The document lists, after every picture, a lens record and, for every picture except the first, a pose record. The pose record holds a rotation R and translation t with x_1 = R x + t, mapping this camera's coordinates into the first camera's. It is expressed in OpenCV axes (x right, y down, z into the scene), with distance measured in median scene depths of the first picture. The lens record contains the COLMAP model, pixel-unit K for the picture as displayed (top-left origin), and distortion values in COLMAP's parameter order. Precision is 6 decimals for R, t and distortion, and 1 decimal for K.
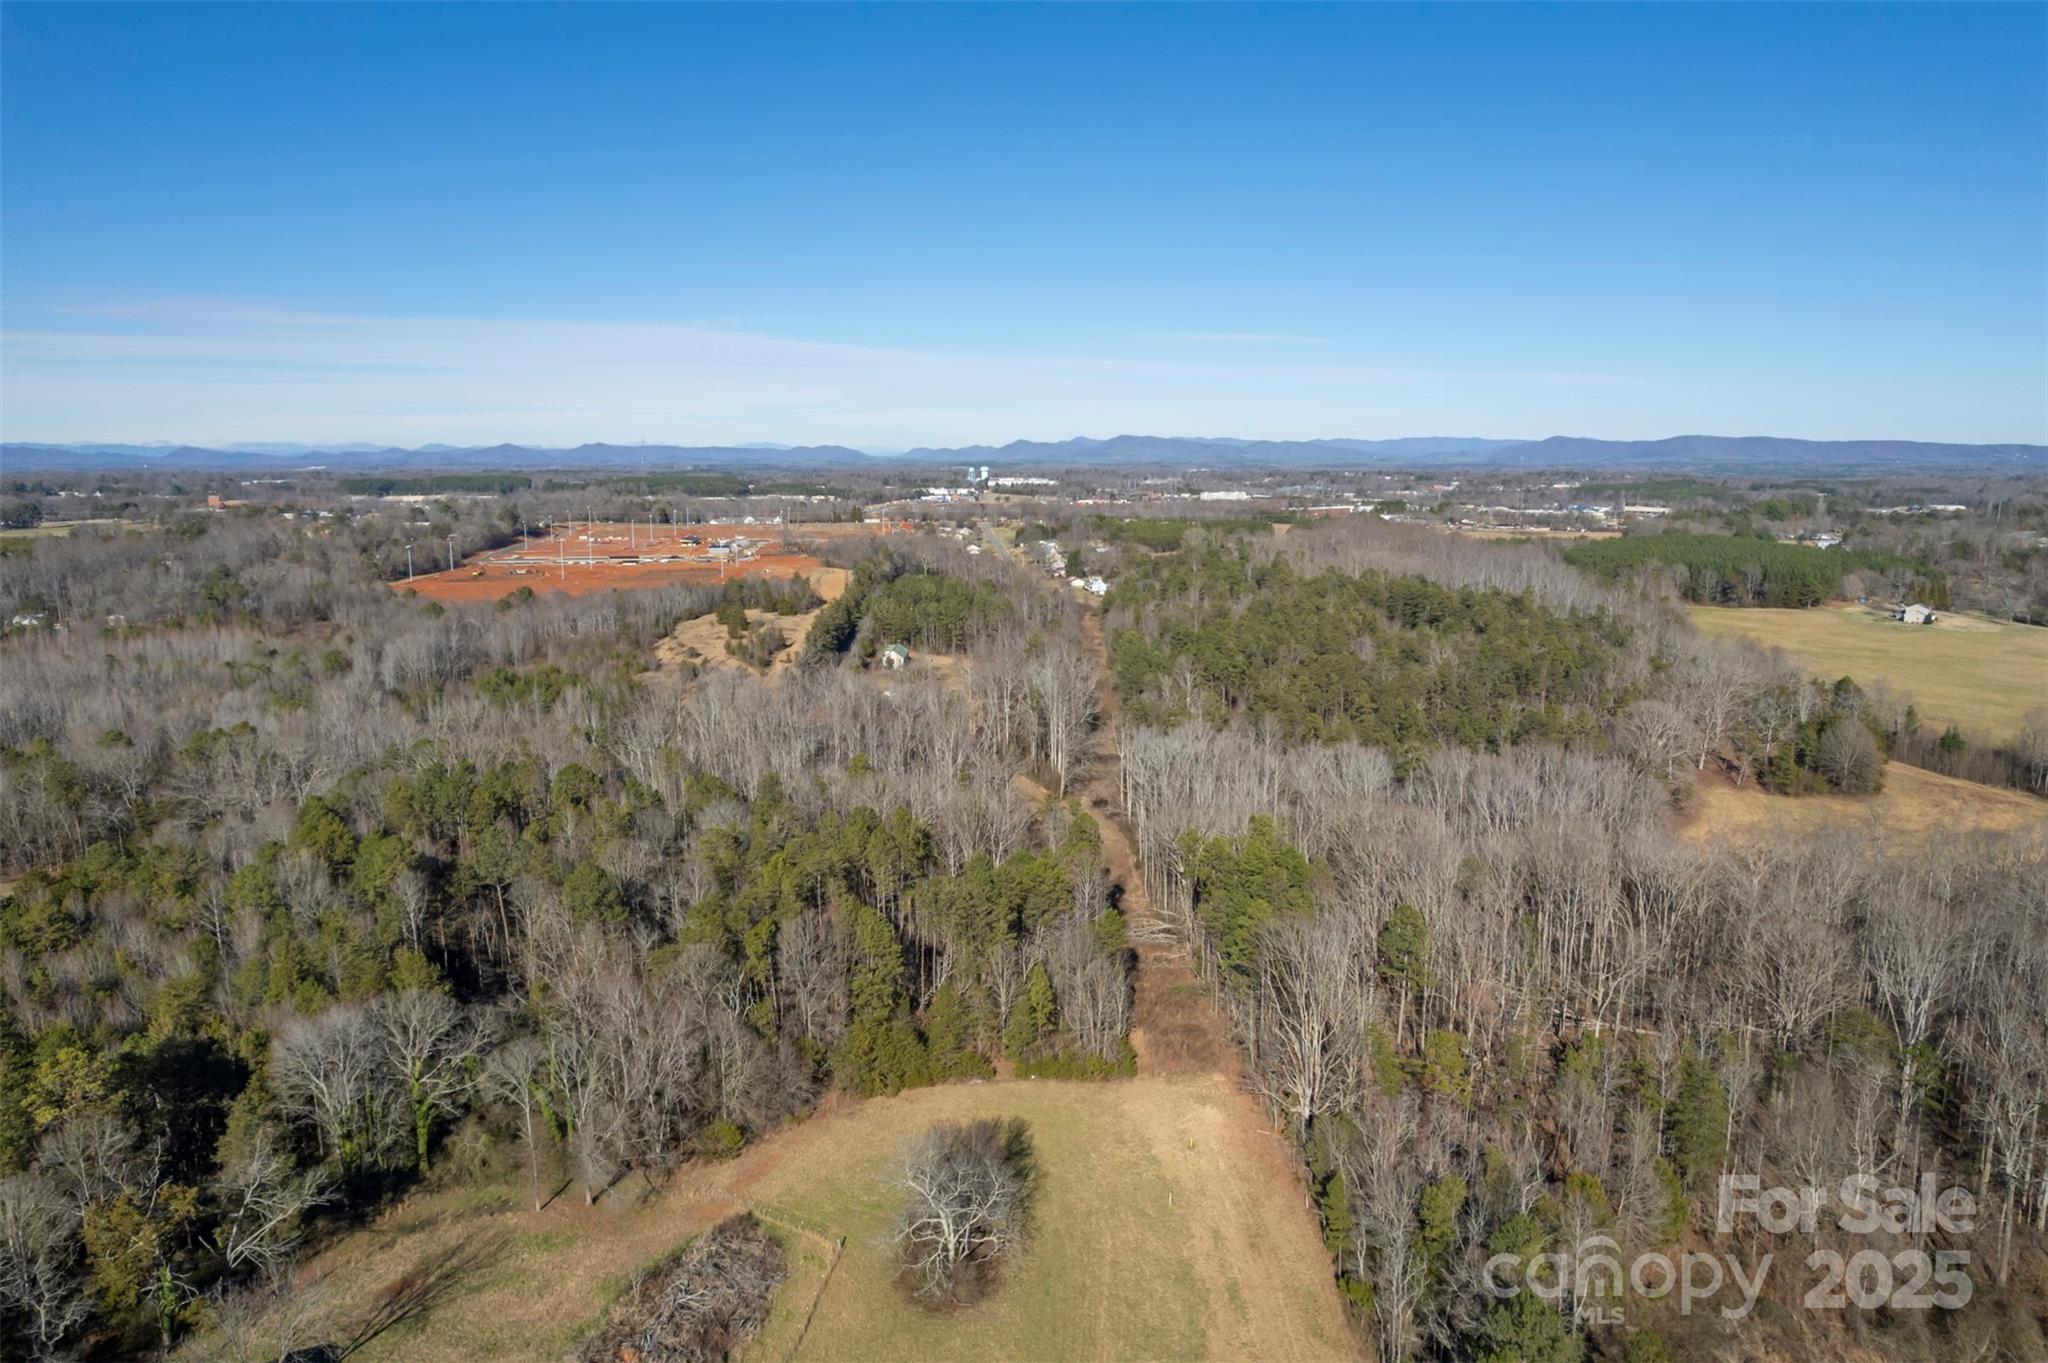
lens RADIAL K [[1308.1, 0, 1026.4], [0, 1308.1, 678.0], [0, 0, 1]] dist [-0.060493, 0.063583]
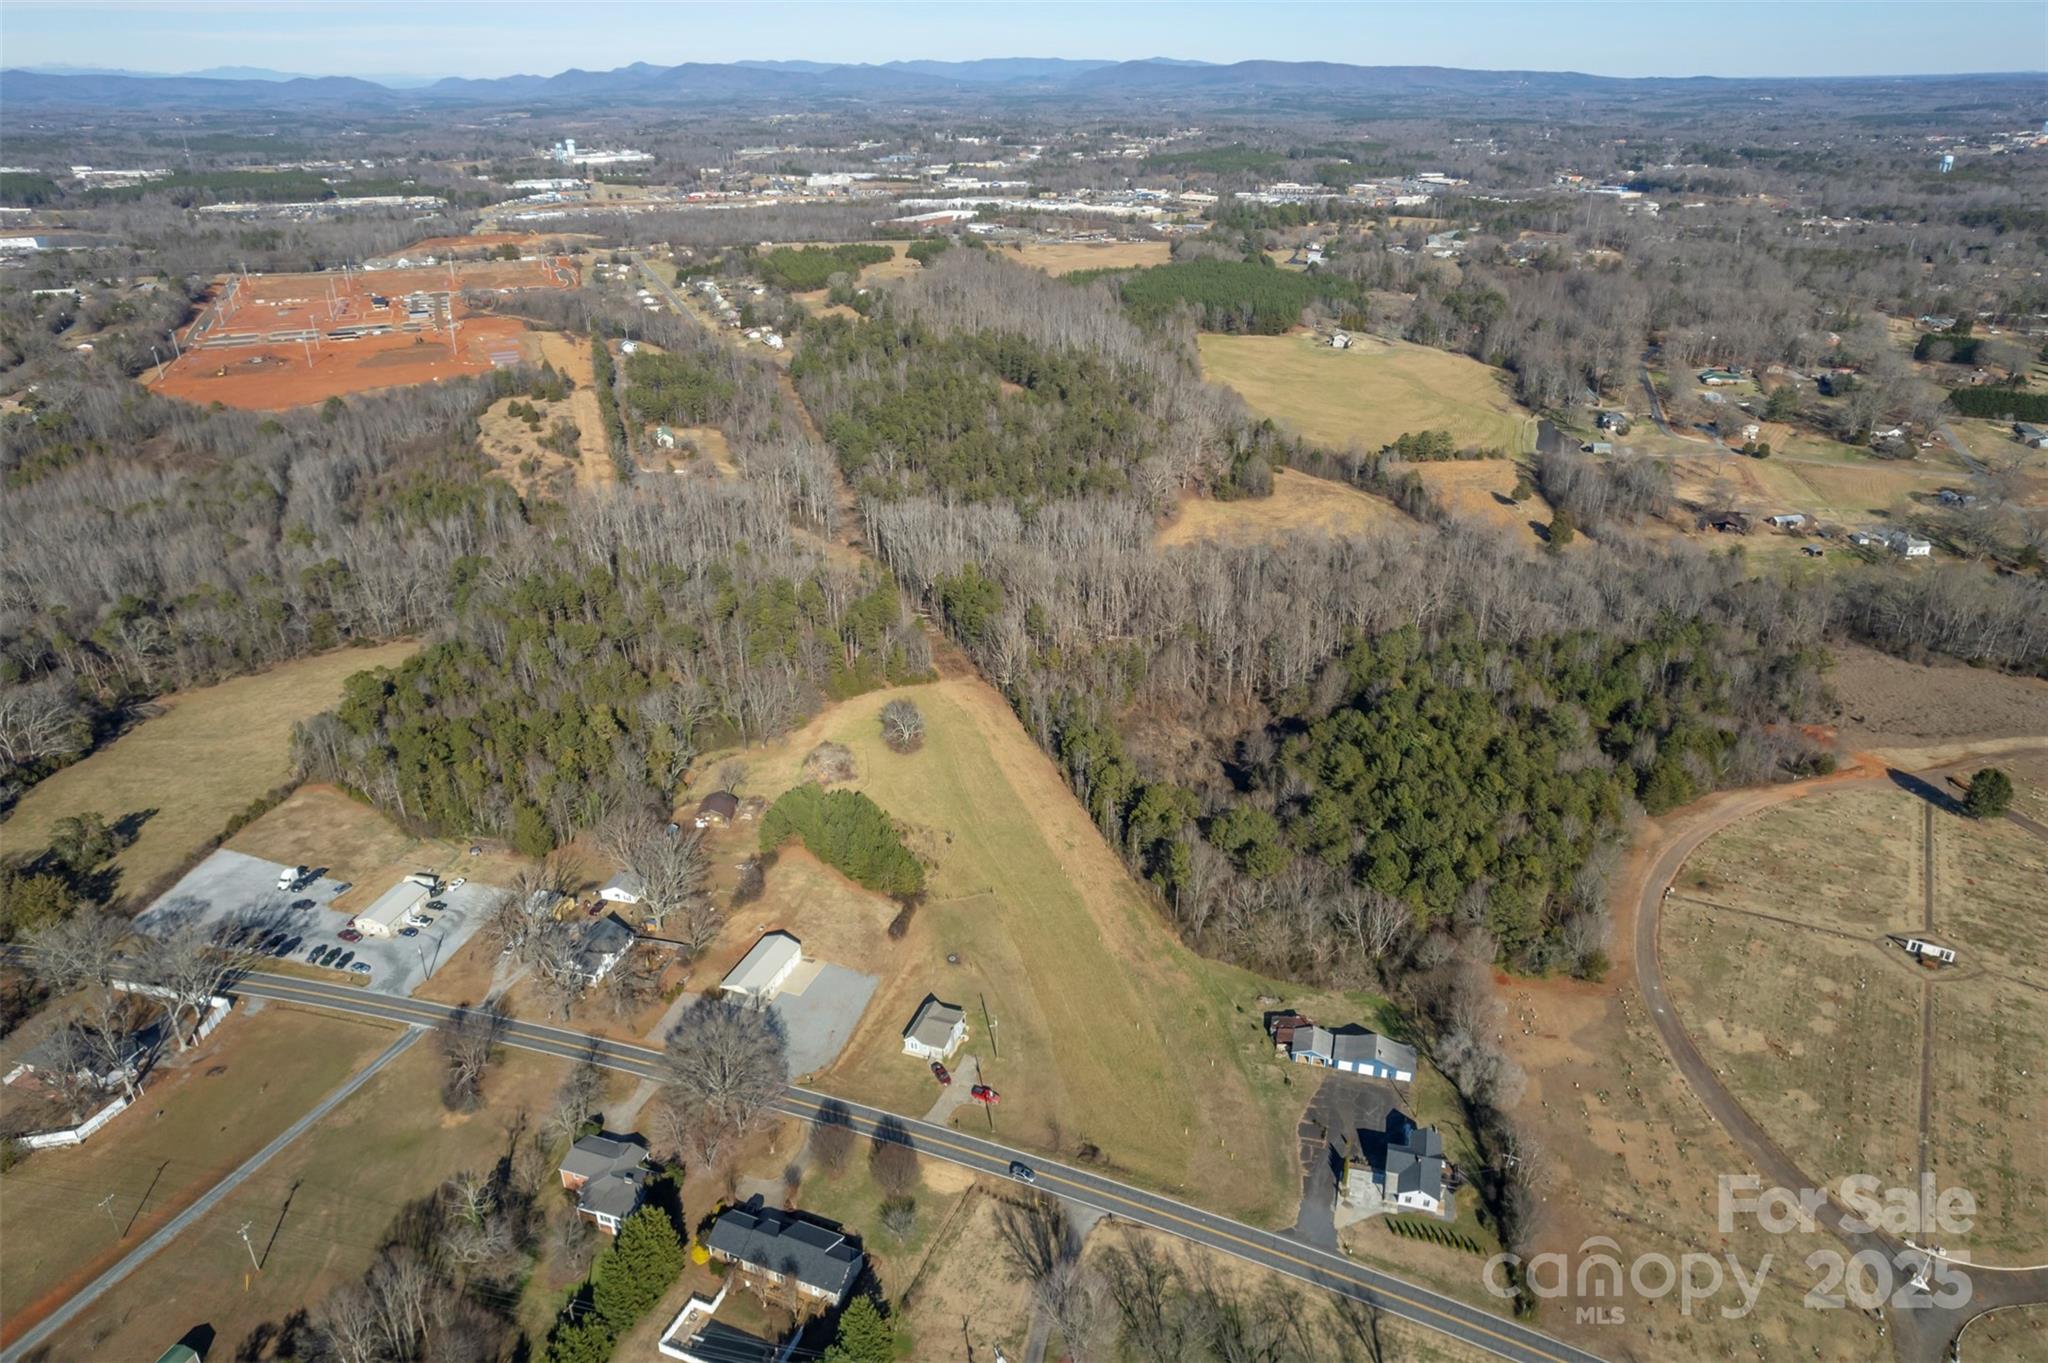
lens RADIAL K [[1308.1, 0, 1026.4], [0, 1308.1, 678.0], [0, 0, 1]] dist [-0.060493, 0.063583]
pose [[0.953028, -0.133284, 0.271979, -0.110829], [0.056984, 0.960839, 0.271186, -0.094660], [-0.297473, -0.242949, 0.923301, -0.349612]]
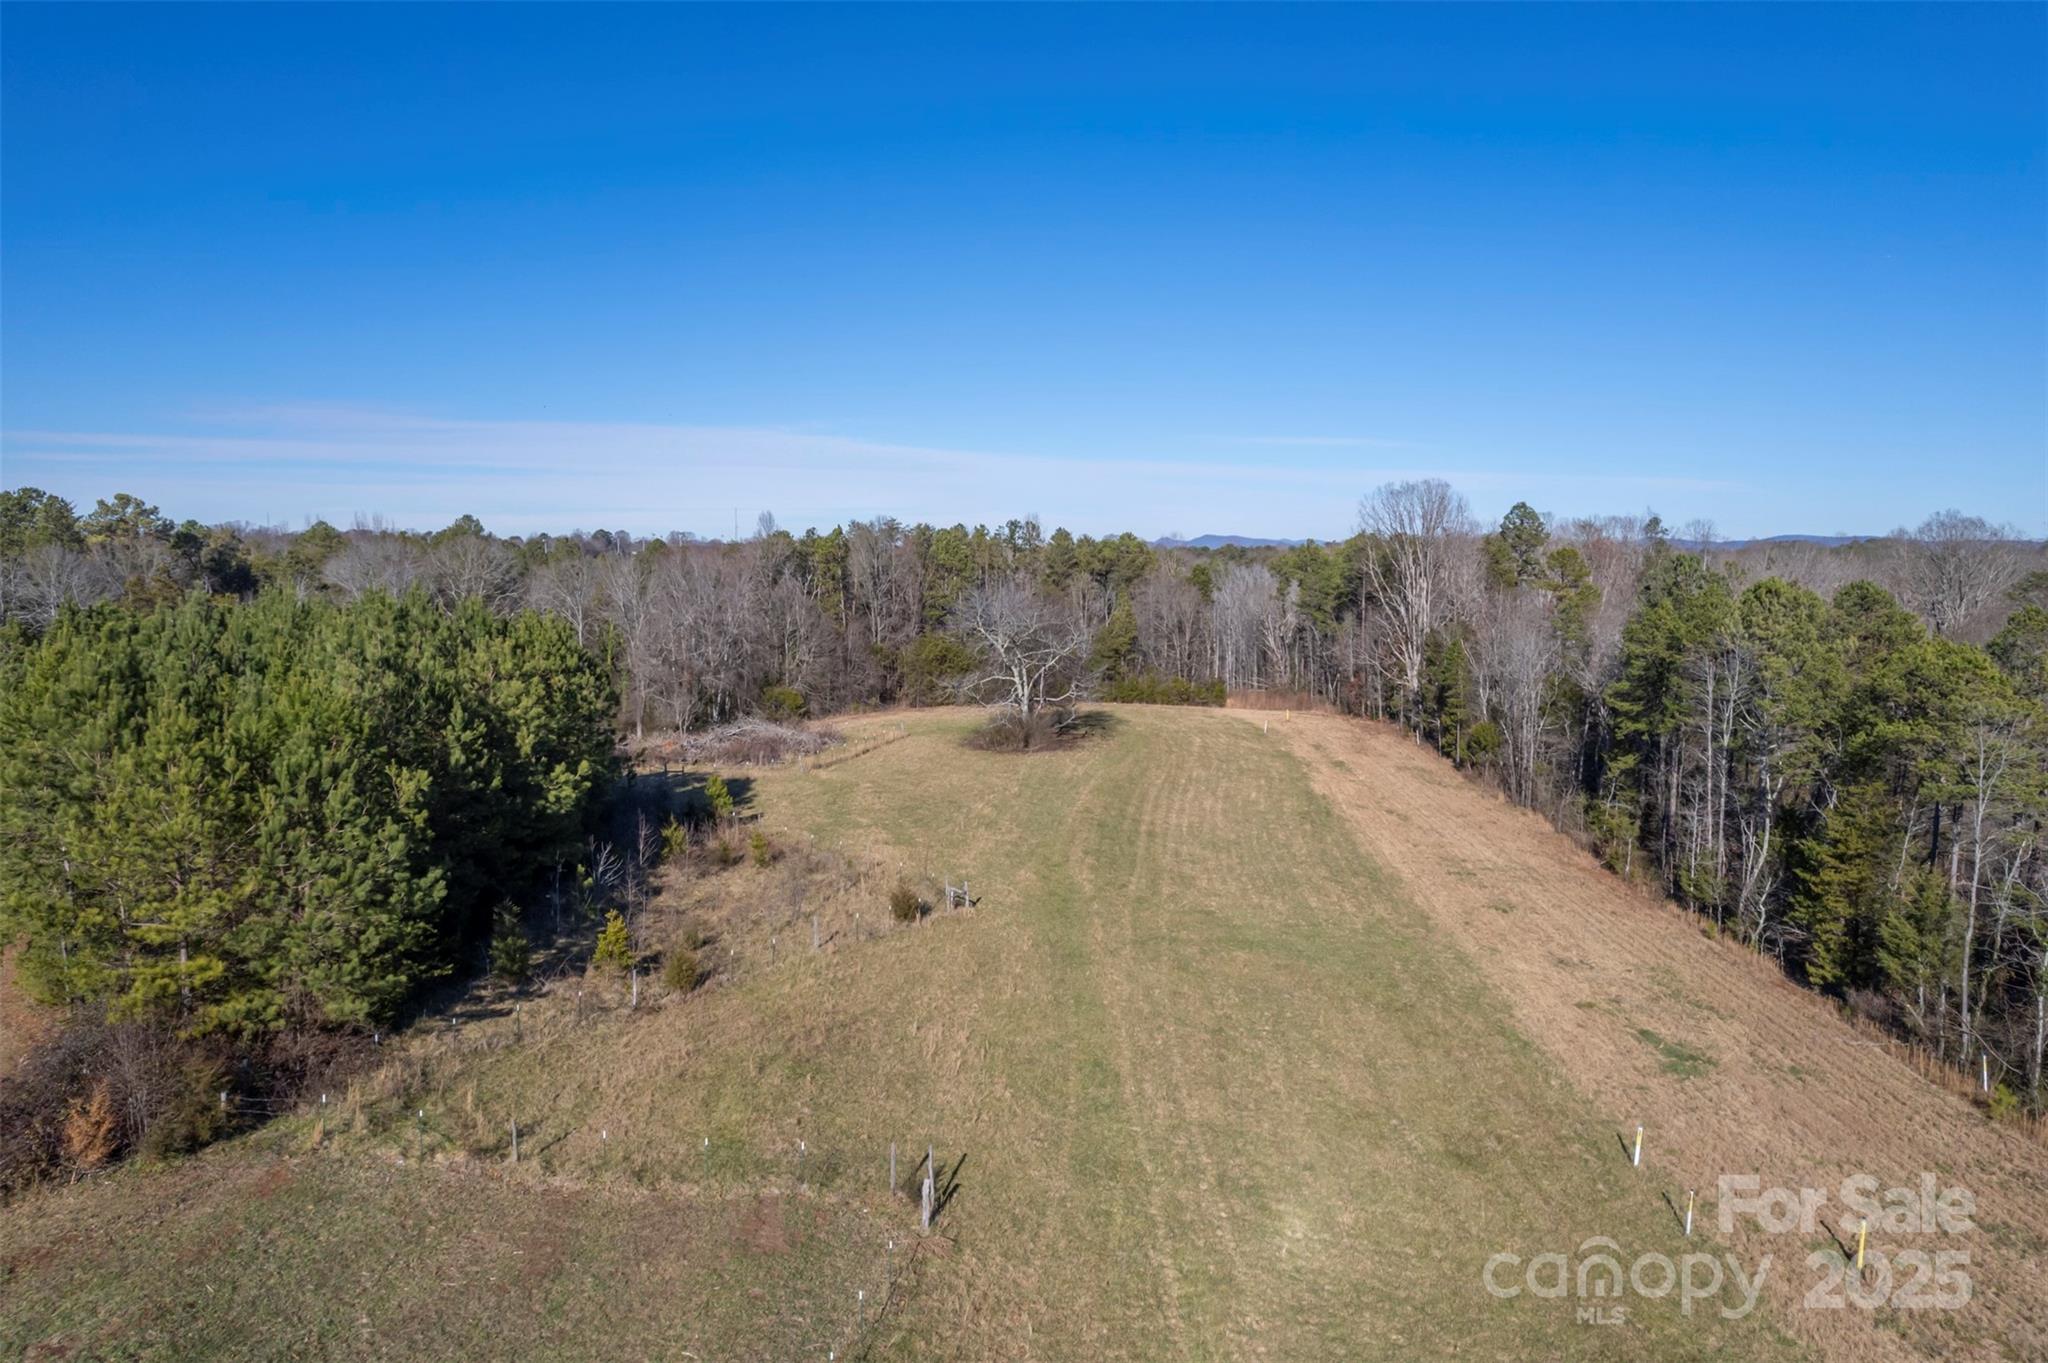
lens RADIAL K [[1308.1, 0, 1026.4], [0, 1308.1, 678.0], [0, 0, 1]] dist [-0.060493, 0.063583]
pose [[0.997938, 0.010750, -0.063278, 0.000355], [-0.015720, 0.996785, -0.078566, 0.088519], [0.062230, 0.079399, 0.994899, 0.015707]]
